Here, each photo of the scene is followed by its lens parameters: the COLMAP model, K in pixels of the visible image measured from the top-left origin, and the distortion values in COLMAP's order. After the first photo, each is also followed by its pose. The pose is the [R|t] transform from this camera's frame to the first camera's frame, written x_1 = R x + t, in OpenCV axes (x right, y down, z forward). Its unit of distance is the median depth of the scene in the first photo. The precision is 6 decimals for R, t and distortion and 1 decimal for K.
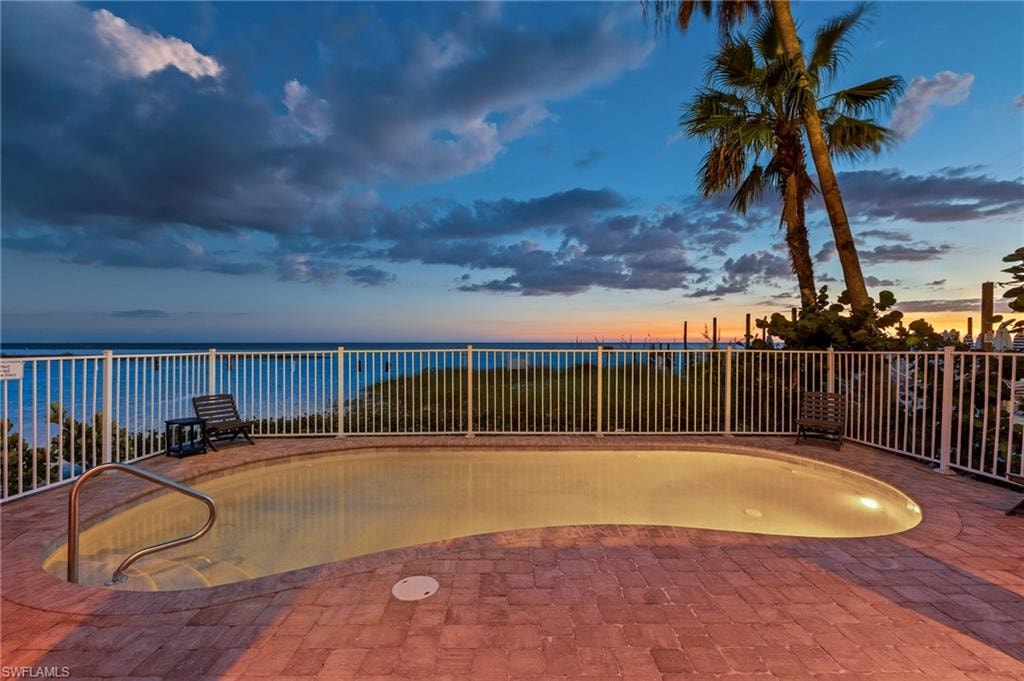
lens RADIAL K [[444.5, 0, 508.4], [0, 444.5, 344.1], [0, 0, 1]] dist [0.013419, -0.000432]
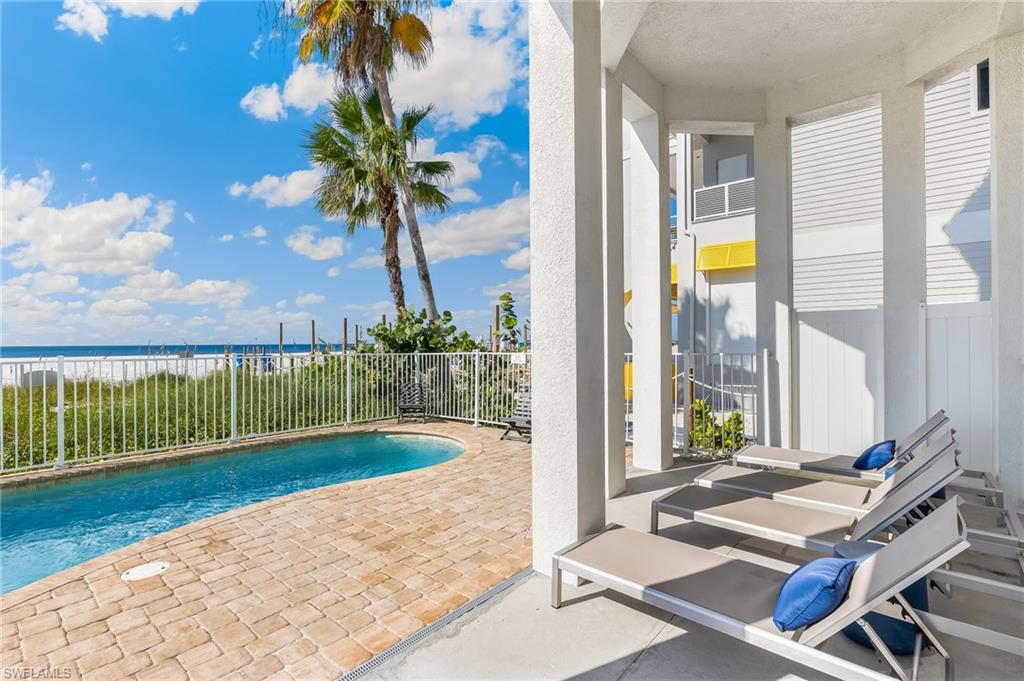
lens RADIAL K [[484.0, 0, 520.4], [0, 484.0, 342.4], [0, 0, 1]] dist [-0.010995, 0.001347]
pose [[0.649640, -0.002881, 0.760237, -0.263455], [0.008942, 0.999953, -0.003852, -0.010878], [-0.760190, 0.009300, 0.649635, -0.267816]]
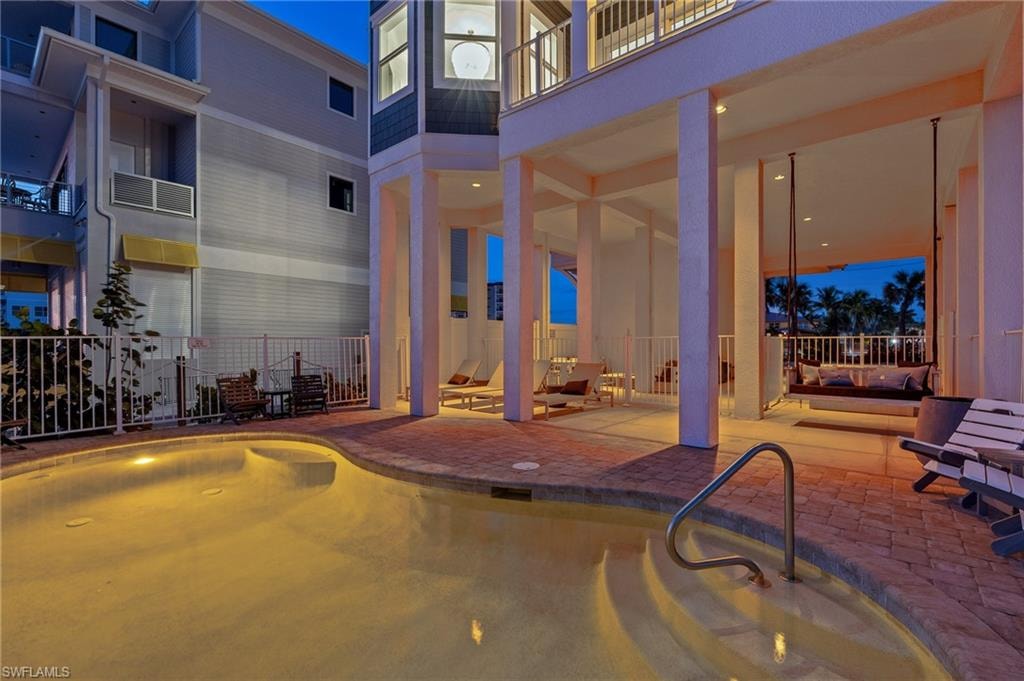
lens RADIAL K [[444.5, 0, 513.7], [0, 444.5, 345.4], [0, 0, 1]] dist [0.013419, -0.000432]
pose [[-0.761792, 0.002477, 0.647817, -0.648002], [0.007023, 0.999965, 0.004436, 0.041758], [-0.647784, 0.007929, -0.761783, 1.183445]]
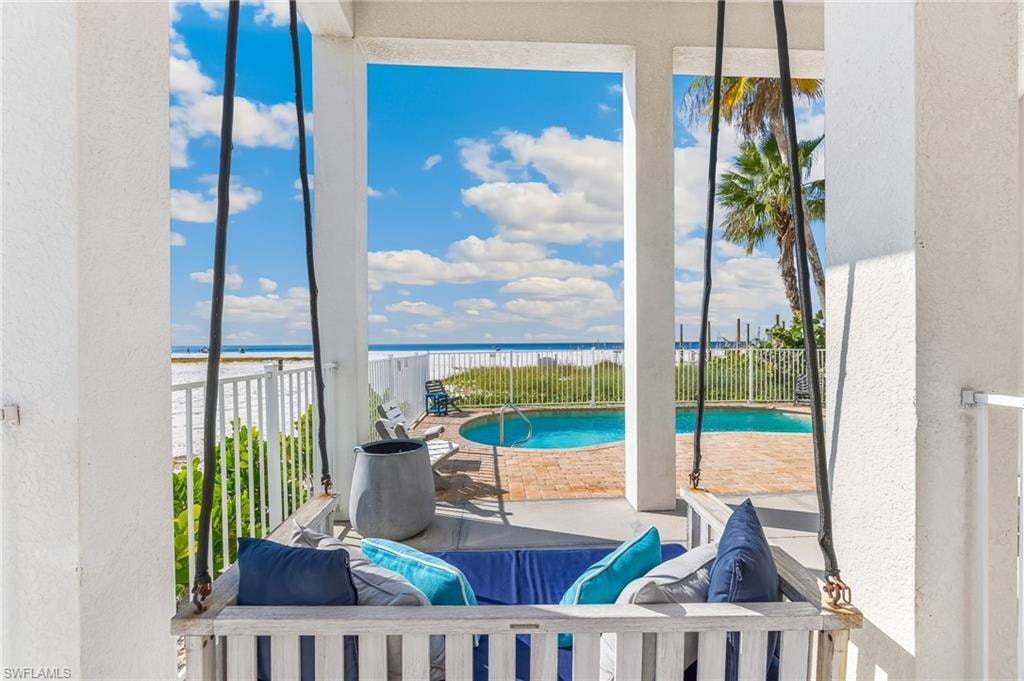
lens RADIAL K [[444.5, 0, 506.6], [0, 444.5, 344.0], [0, 0, 1]] dist [0.013419, -0.000432]
pose [[0.998762, -0.008614, 0.048988, -0.601724], [0.008734, 0.999959, -0.002234, -0.010953], [-0.048967, 0.002659, 0.998797, -0.725271]]
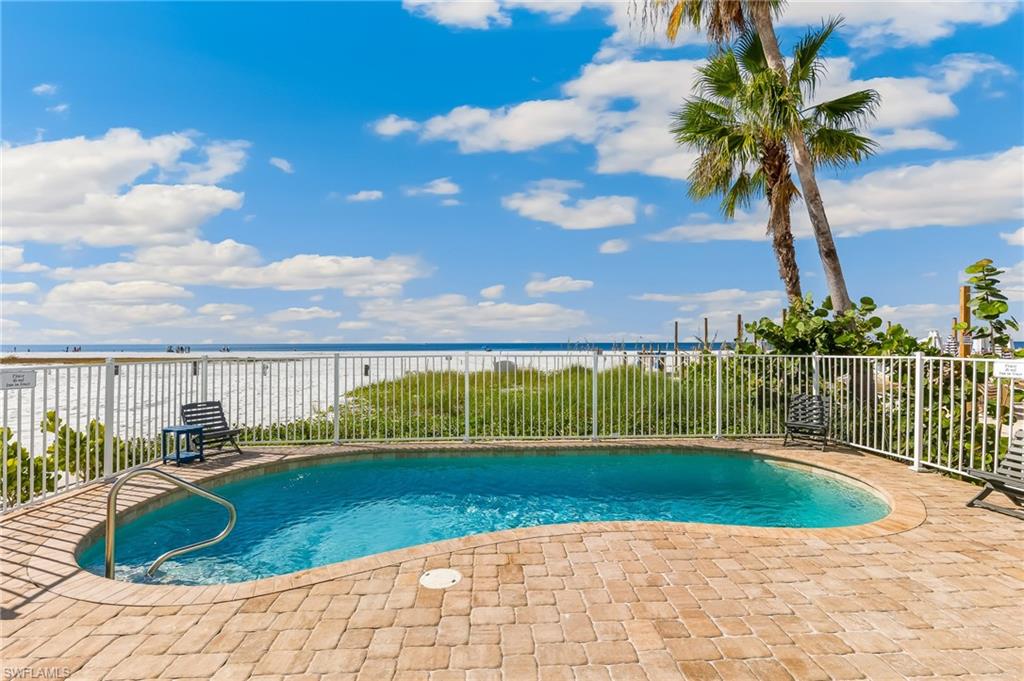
lens RADIAL K [[476.6, 0, 510.3], [0, 476.6, 333.0], [0, 0, 1]] dist [0.012812, 0.000066]
pose [[0.998997, -0.001068, 0.044759, -0.046053], [0.002120, 0.999722, -0.023465, -0.014271], [-0.044721, 0.023536, 0.998722, -0.100672]]
